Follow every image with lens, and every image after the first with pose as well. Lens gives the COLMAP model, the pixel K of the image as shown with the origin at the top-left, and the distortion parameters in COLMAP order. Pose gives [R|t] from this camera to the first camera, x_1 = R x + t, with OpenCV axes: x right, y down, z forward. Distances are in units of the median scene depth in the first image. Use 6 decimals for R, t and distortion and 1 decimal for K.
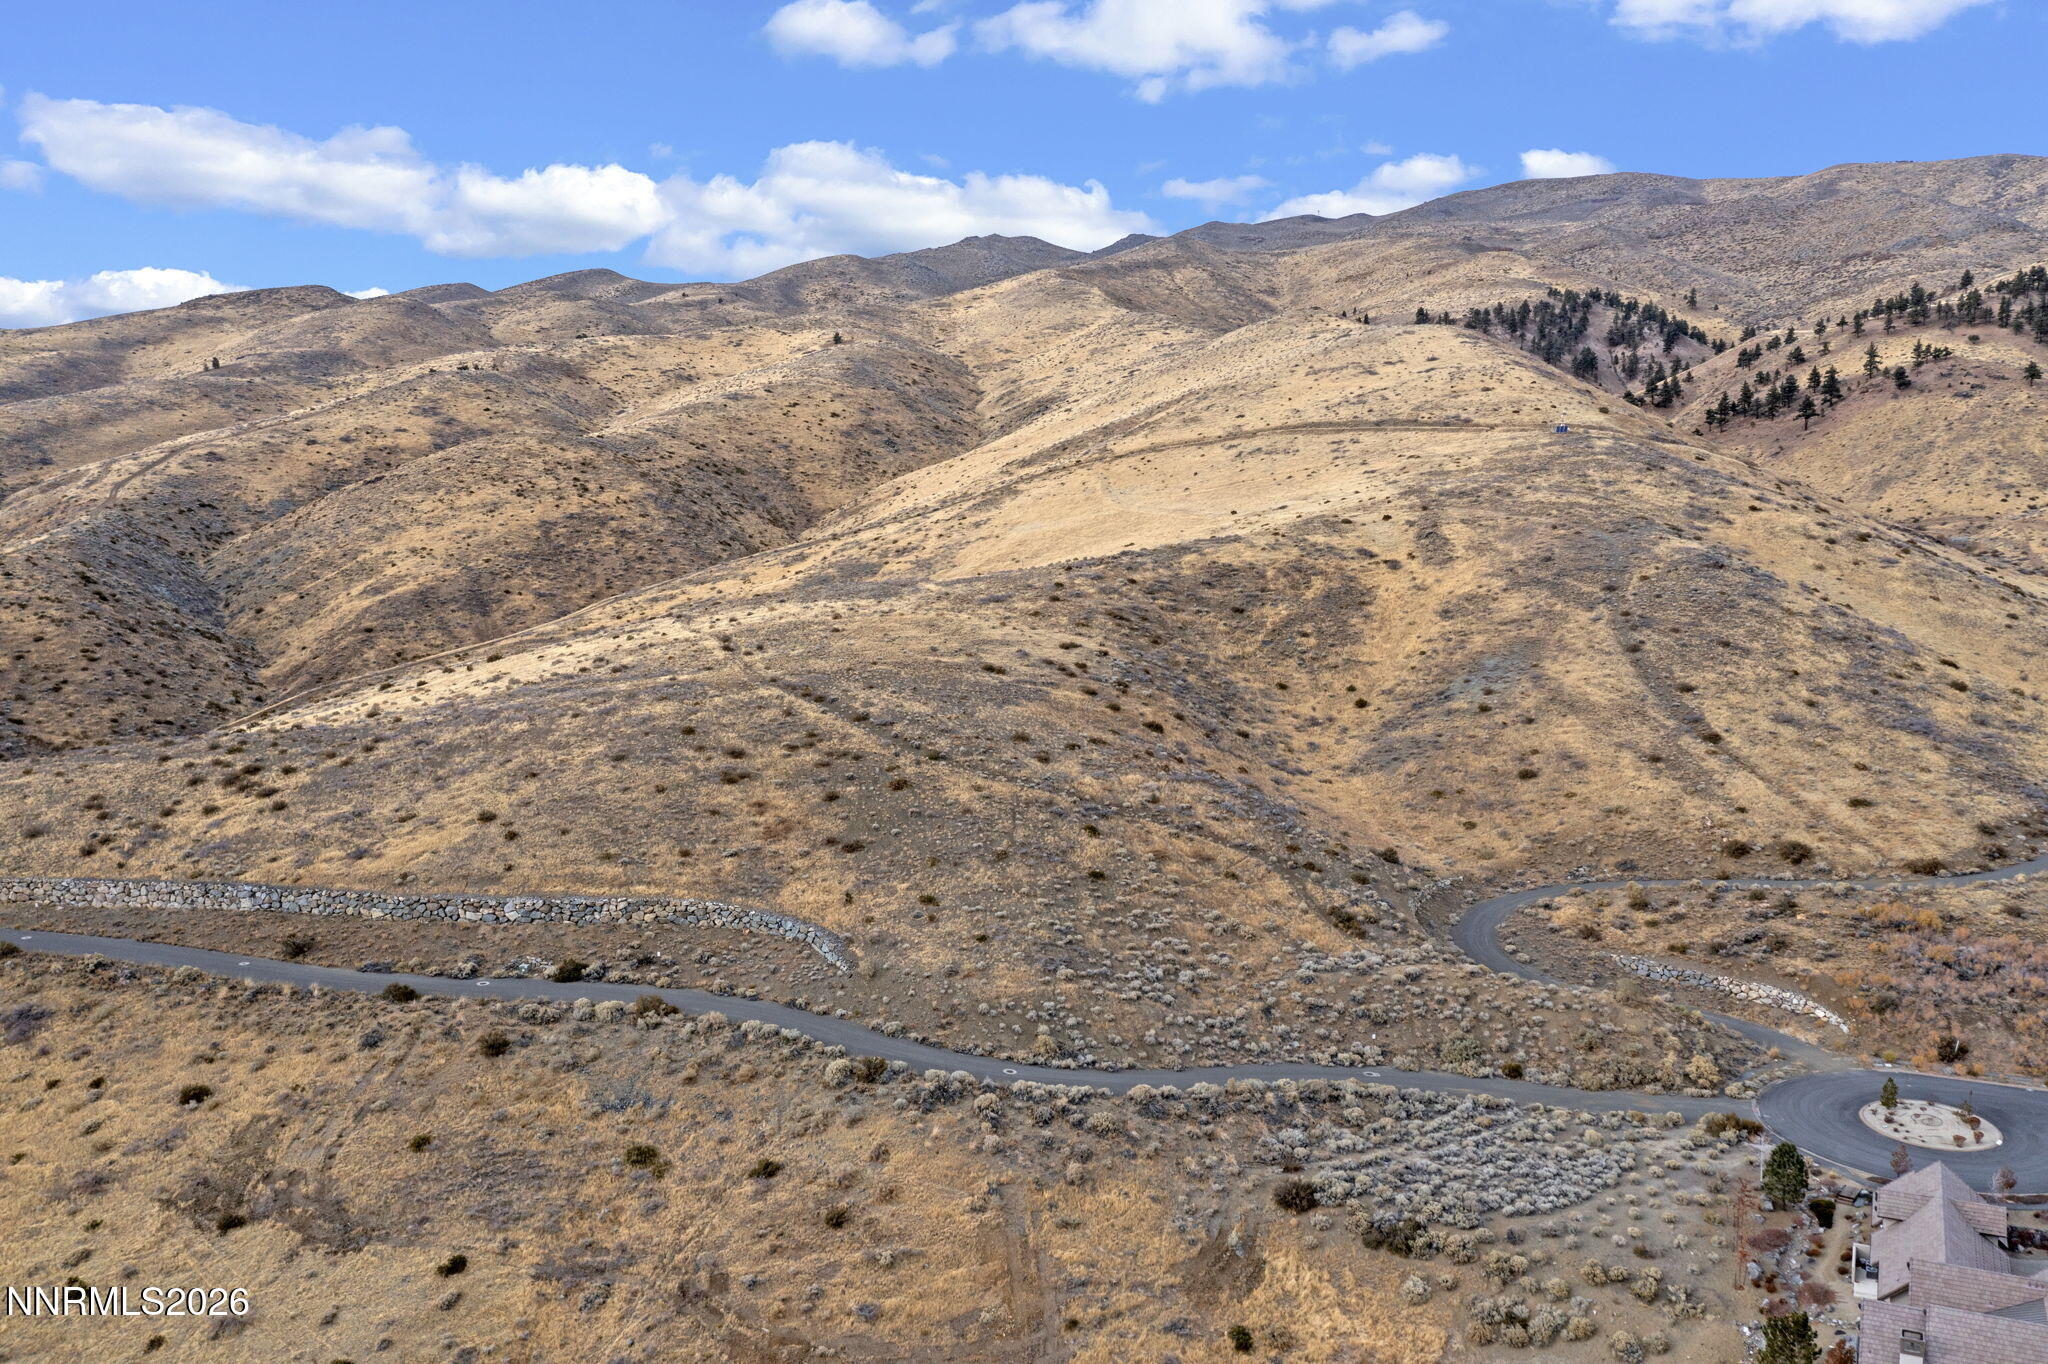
lens RADIAL K [[1615.3, 0, 1025.3], [0, 1615.3, 667.4], [0, 0, 1]] dist [-0.016147, 0.008447]
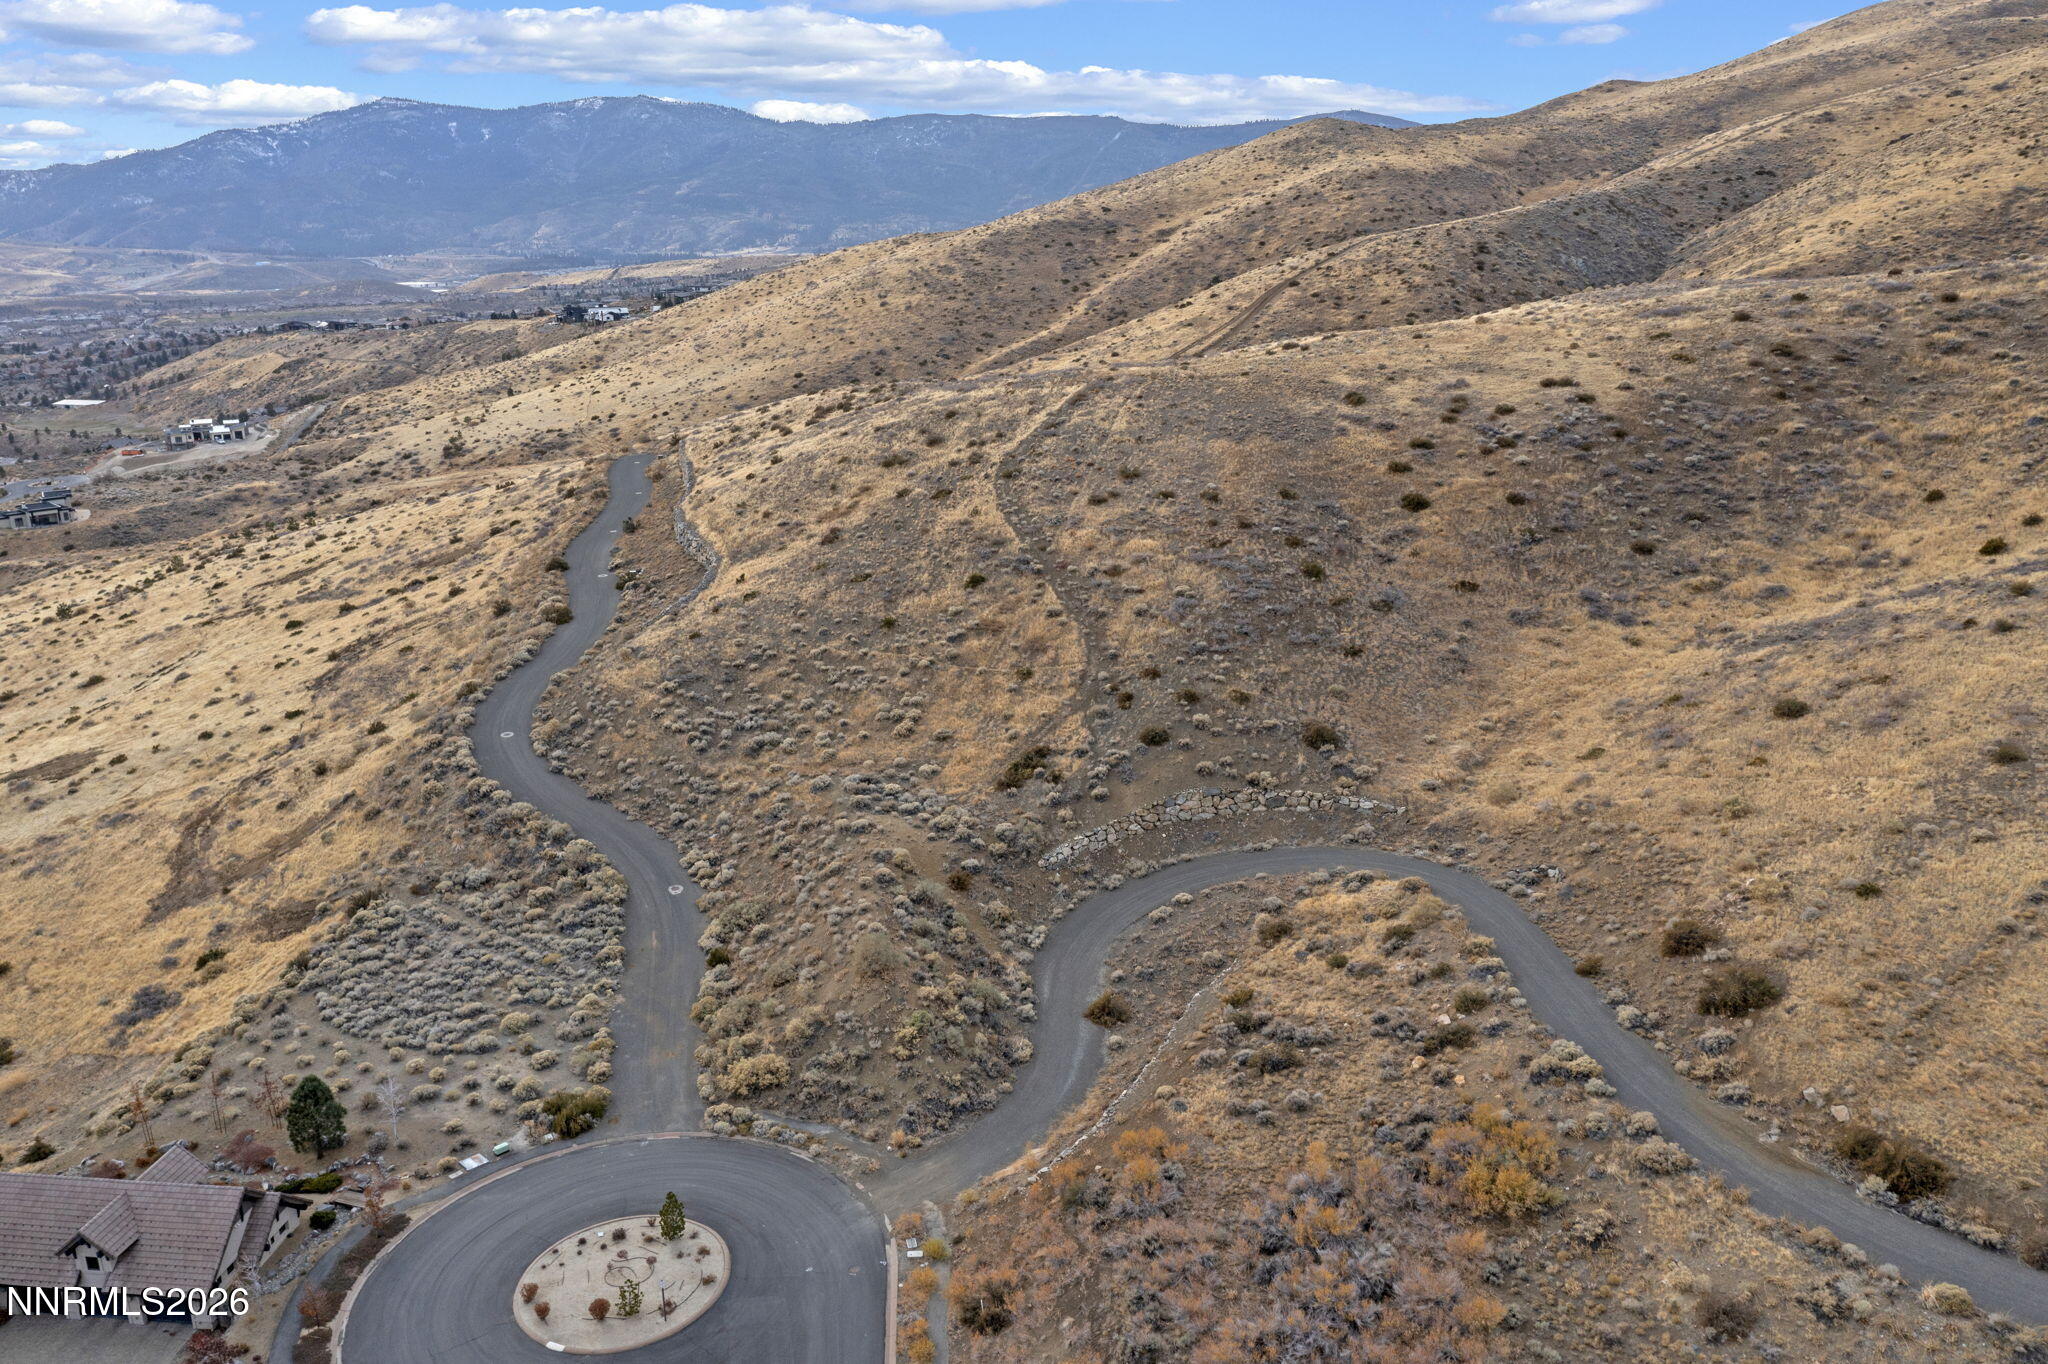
lens RADIAL K [[1622.6, 0, 1030.2], [0, 1622.6, 663.9], [0, 0, 1]] dist [-0.003511, 0.002250]
pose [[0.361256, 0.255234, -0.896855, 0.527969], [-0.072676, 0.966591, 0.245806, -0.044934], [0.929630, -0.023619, 0.367736, 0.445625]]
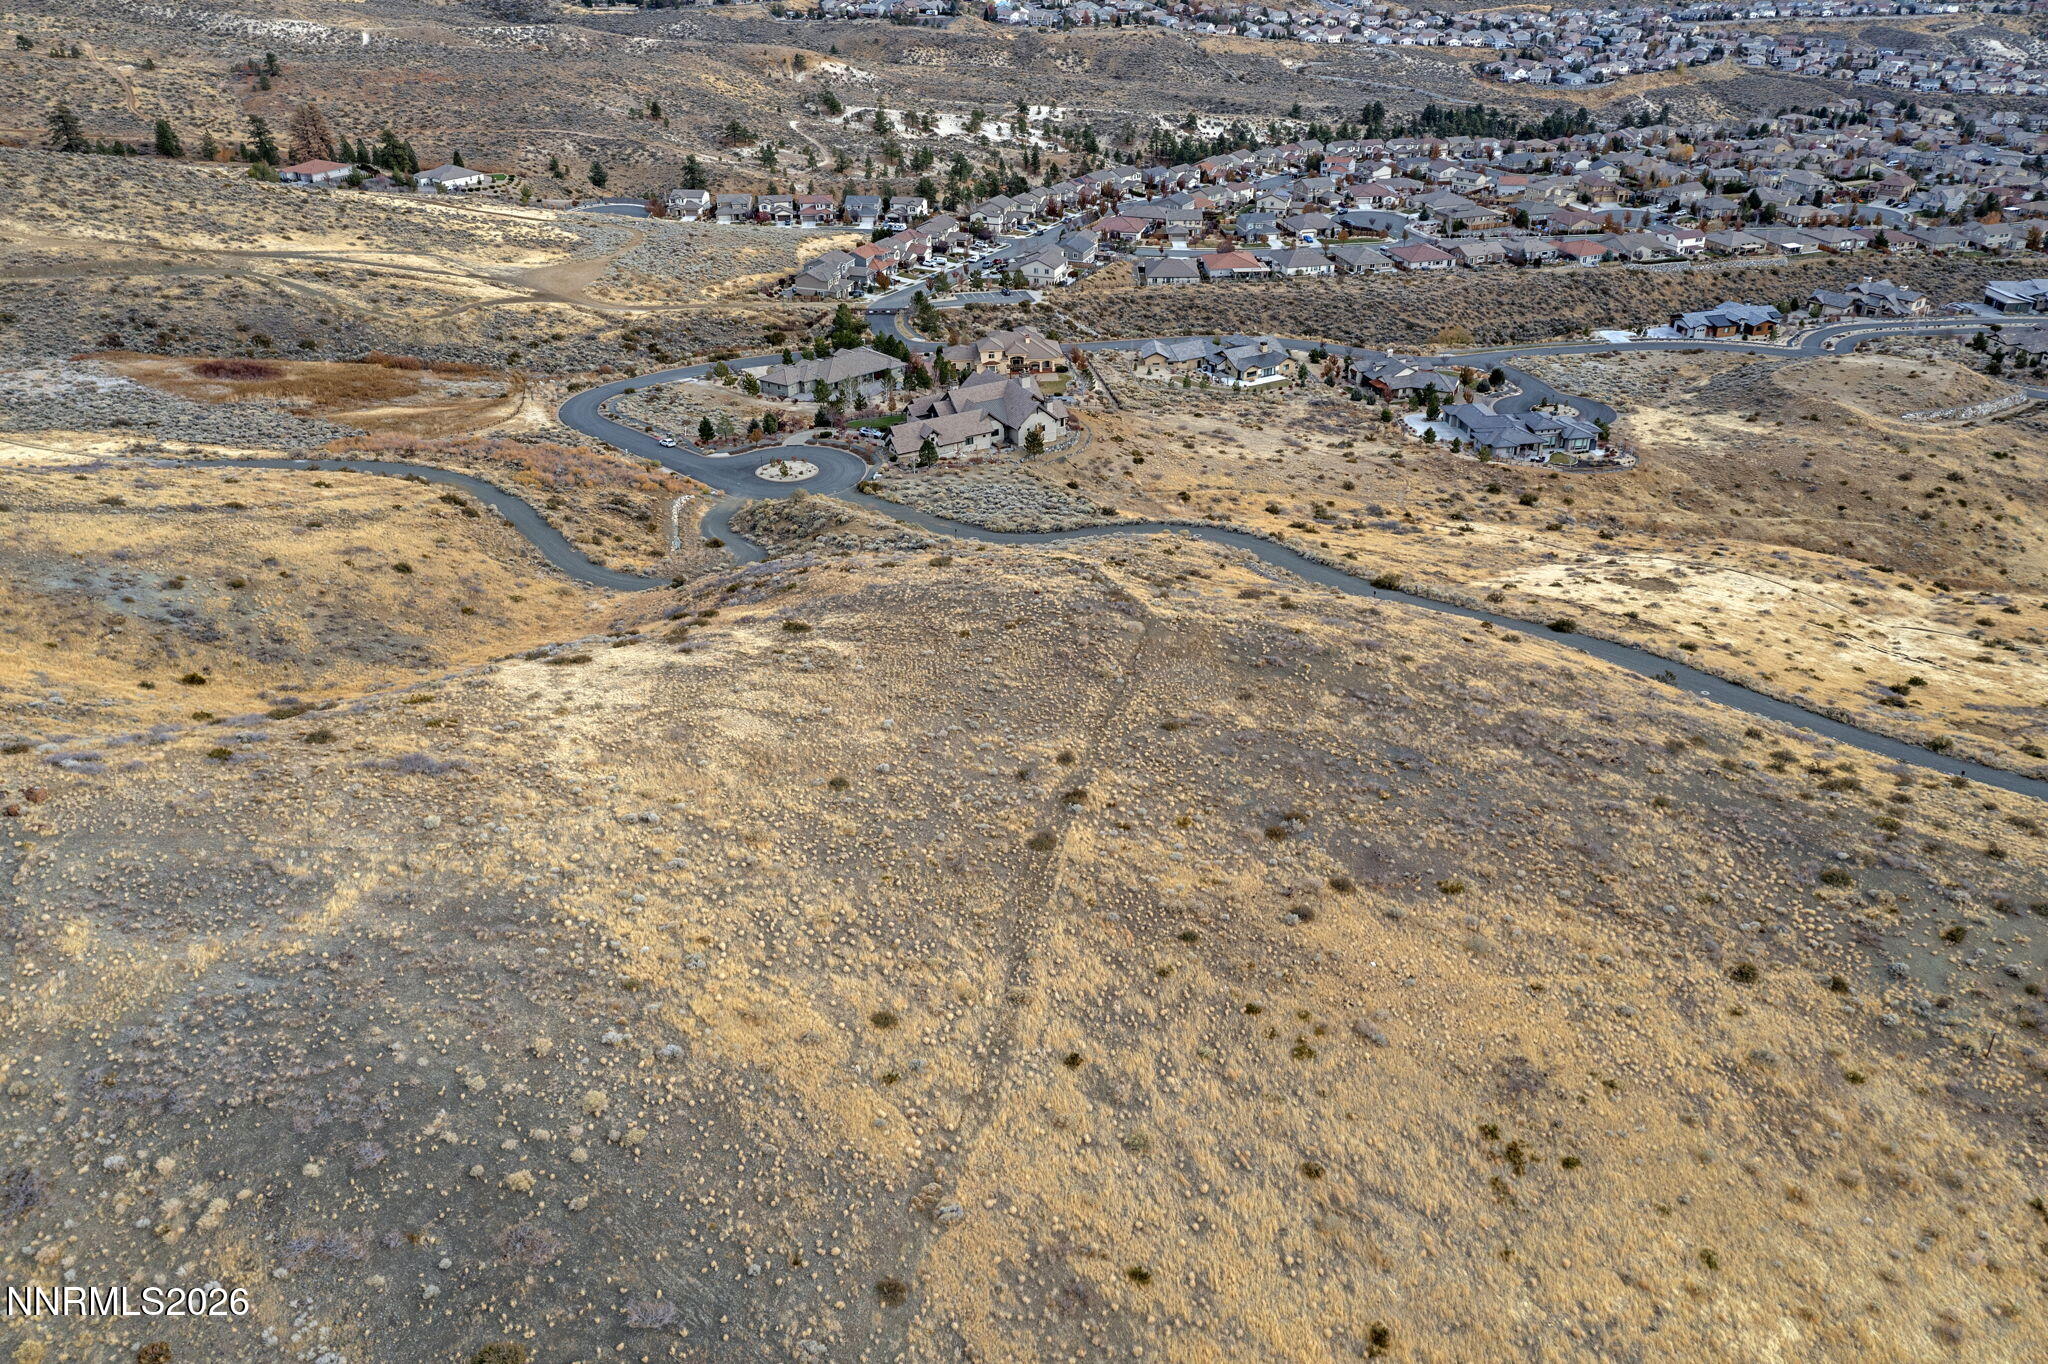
lens RADIAL K [[1581.6, 0, 1024.0], [0, 1581.6, 682.0], [0, 0, 1]] dist [0.011449, 0.007476]
pose [[-0.845972, -0.235157, 0.478574, -0.339924], [0.076798, 0.834414, 0.545762, -0.268123], [-0.527668, 0.498453, -0.687831, 1.129403]]
